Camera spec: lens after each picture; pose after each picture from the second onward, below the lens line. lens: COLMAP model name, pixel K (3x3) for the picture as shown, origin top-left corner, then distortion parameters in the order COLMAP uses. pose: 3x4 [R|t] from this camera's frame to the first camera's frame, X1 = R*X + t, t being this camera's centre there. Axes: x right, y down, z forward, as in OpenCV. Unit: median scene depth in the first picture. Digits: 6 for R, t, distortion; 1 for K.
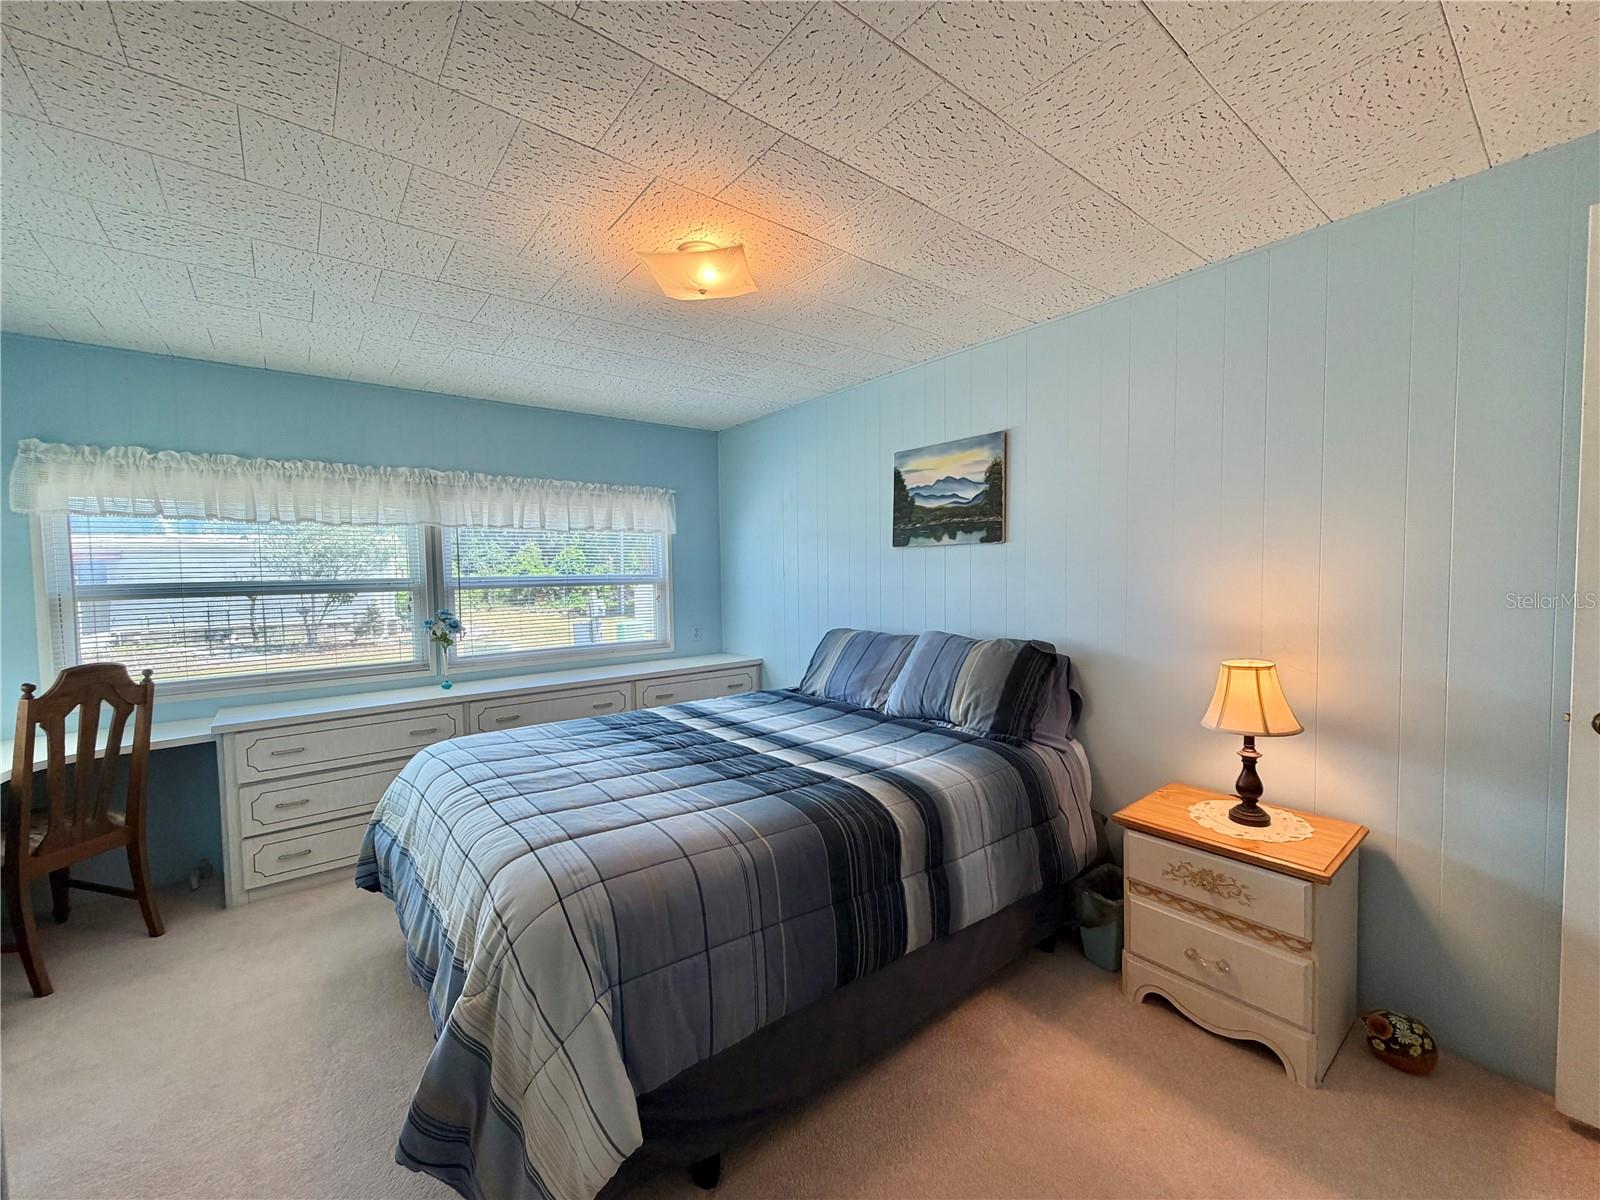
lens RADIAL K [[636.9, 0, 798.3], [0, 636.9, 602.2], [0, 0, 1]] dist [-0.001152, 0.000040]
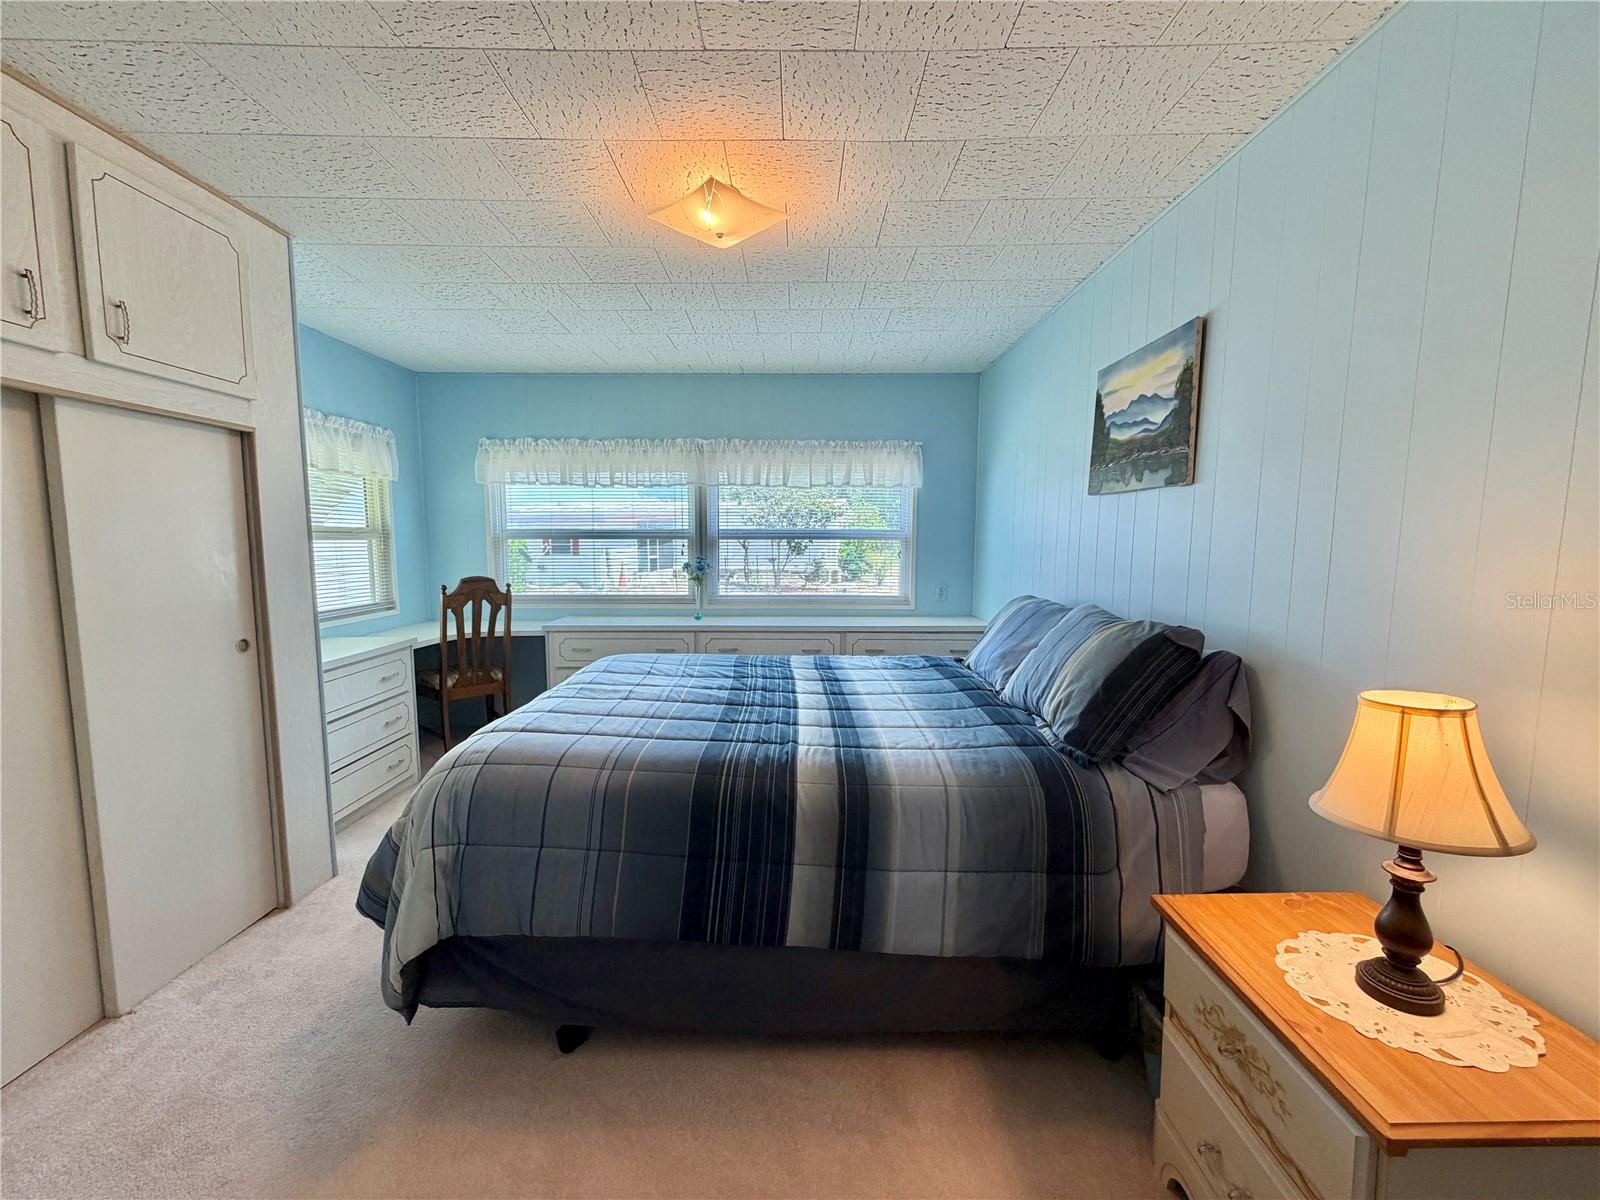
lens RADIAL K [[637.6, 0, 798.8], [0, 637.6, 601.6], [0, 0, 1]] dist [0.001522, -0.000475]
pose [[0.783714, 0.082416, -0.615630, 0.456680], [-0.046433, 0.996158, 0.074248, 0.001699], [0.619384, -0.029604, 0.784530, 0.209073]]
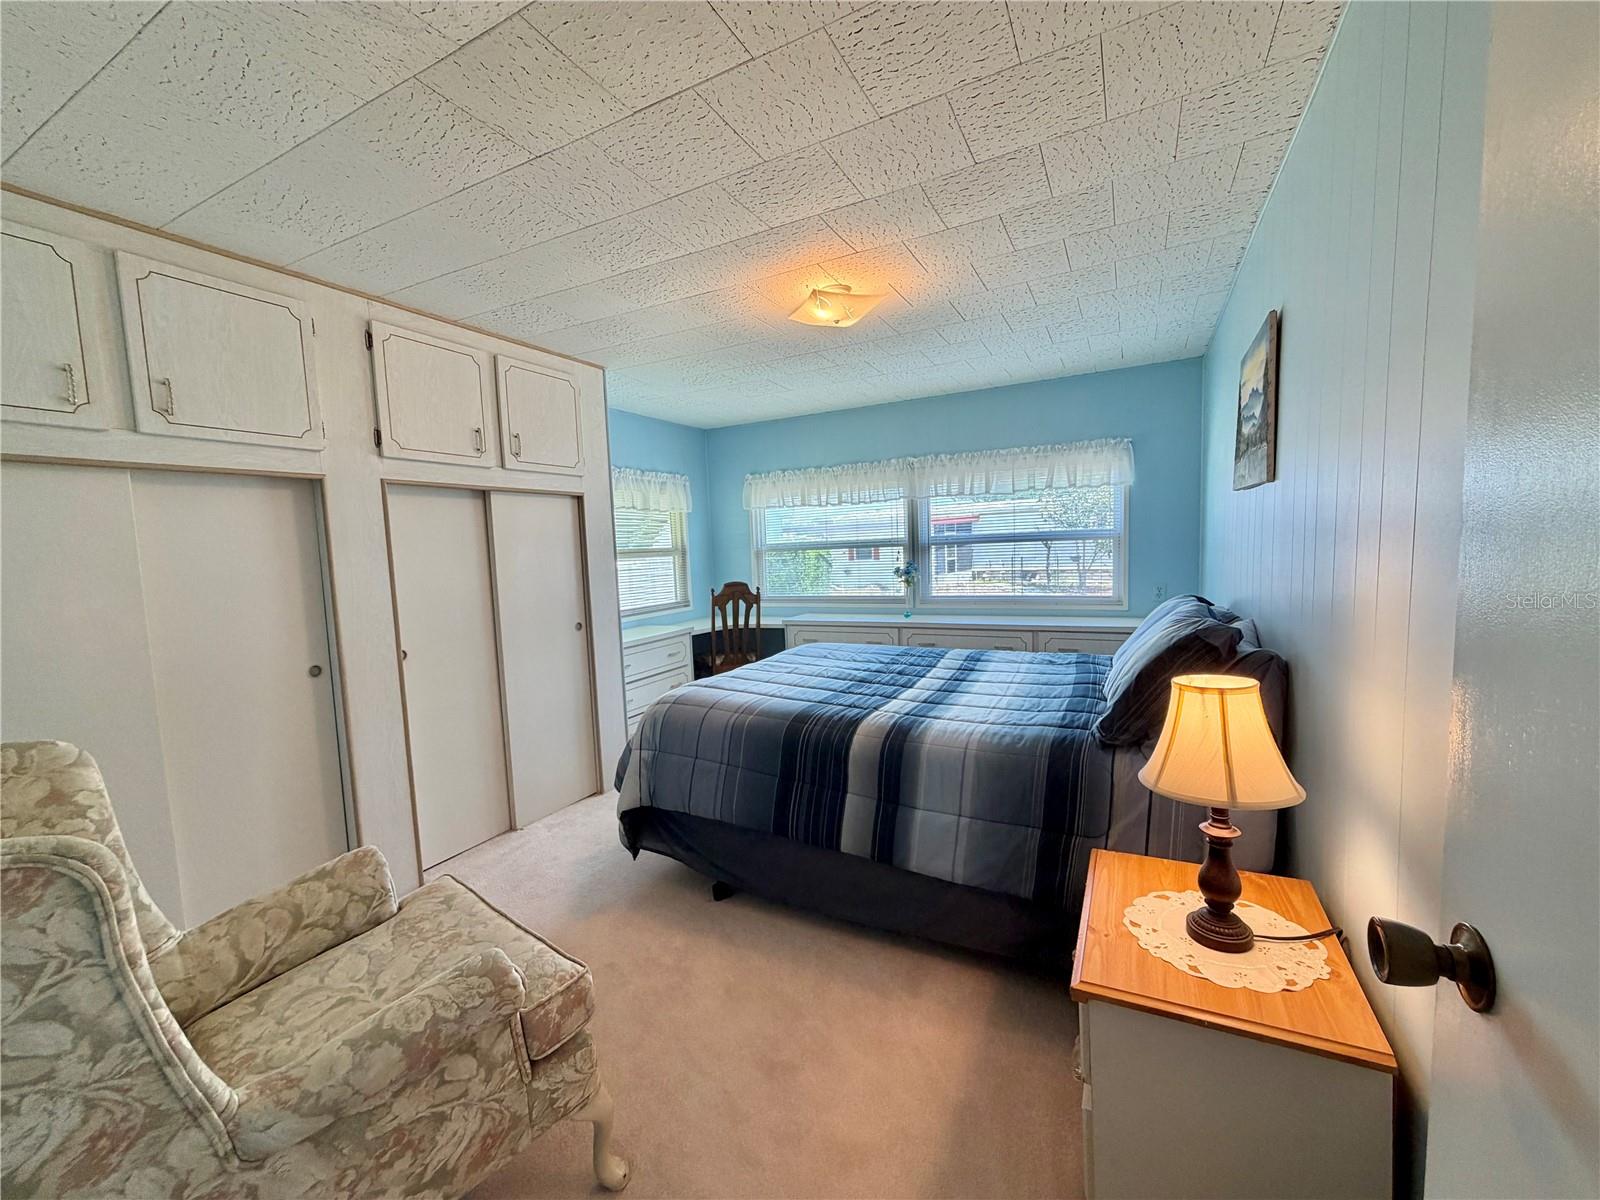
lens RADIAL K [[636.9, 0, 798.3], [0, 636.9, 602.2], [0, 0, 1]] dist [-0.001152, 0.000040]
pose [[0.407631, 0.083180, -0.909350, 0.793546], [-0.010327, 0.996199, 0.086495, -0.019421], [0.913088, -0.025867, 0.406941, 0.286542]]
